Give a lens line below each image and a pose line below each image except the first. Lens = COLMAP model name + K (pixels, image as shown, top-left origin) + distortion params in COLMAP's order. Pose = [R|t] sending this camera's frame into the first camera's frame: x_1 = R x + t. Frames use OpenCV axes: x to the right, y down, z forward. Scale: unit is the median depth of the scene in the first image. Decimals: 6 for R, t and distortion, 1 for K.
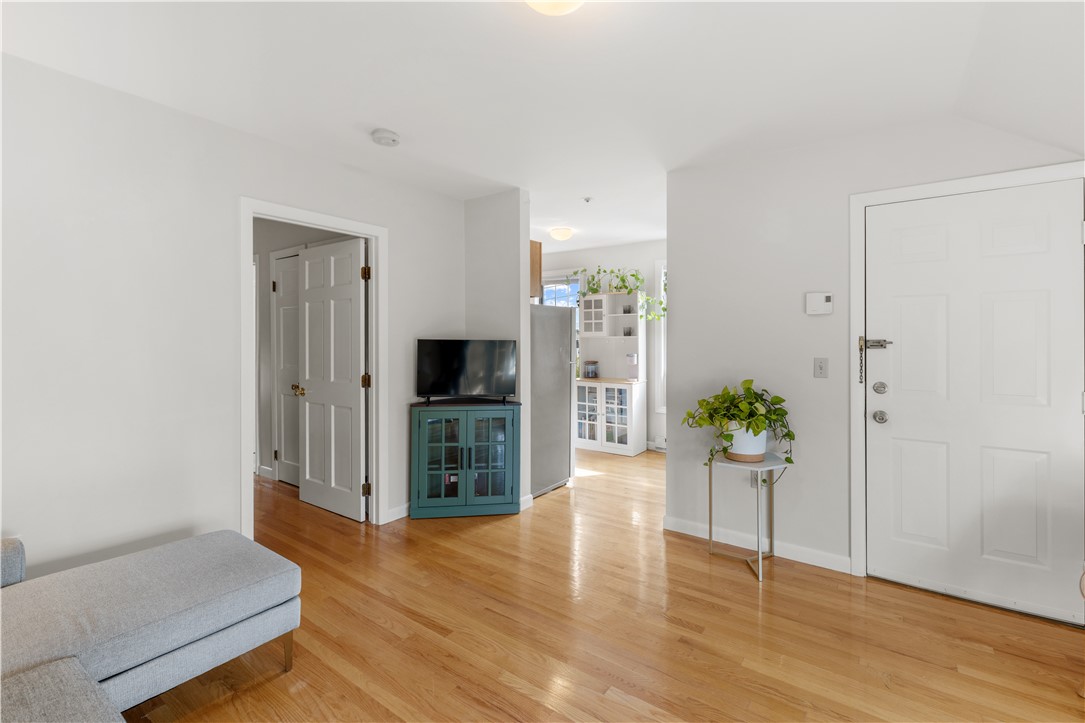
lens RADIAL K [[481.2, 0, 543.3], [0, 481.2, 345.7], [0, 0, 1]] dist [-0.001067, 0.000468]
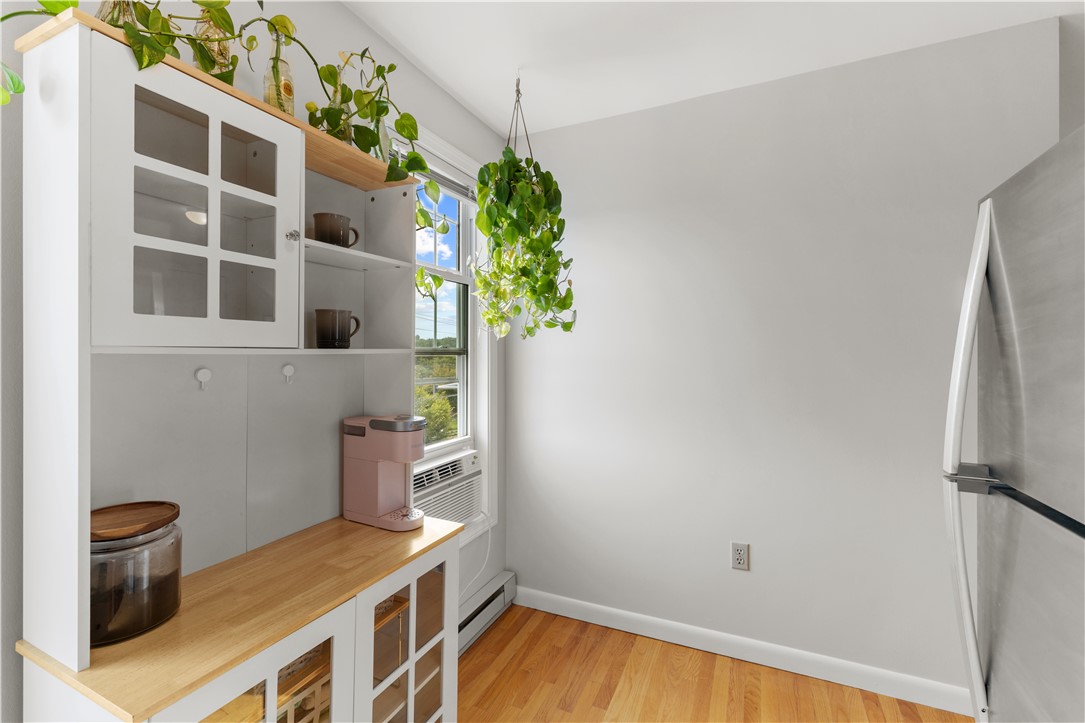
lens RADIAL K [[491.1, 0, 542.0], [0, 491.1, 355.2], [0, 0, 1]] dist [-0.000910, 0.000245]
pose [[-0.209958, -0.003860, 0.977703, -0.079815], [0.010382, 0.999927, 0.006178, -0.016477], [-0.977655, 0.011447, -0.209902, 0.928016]]
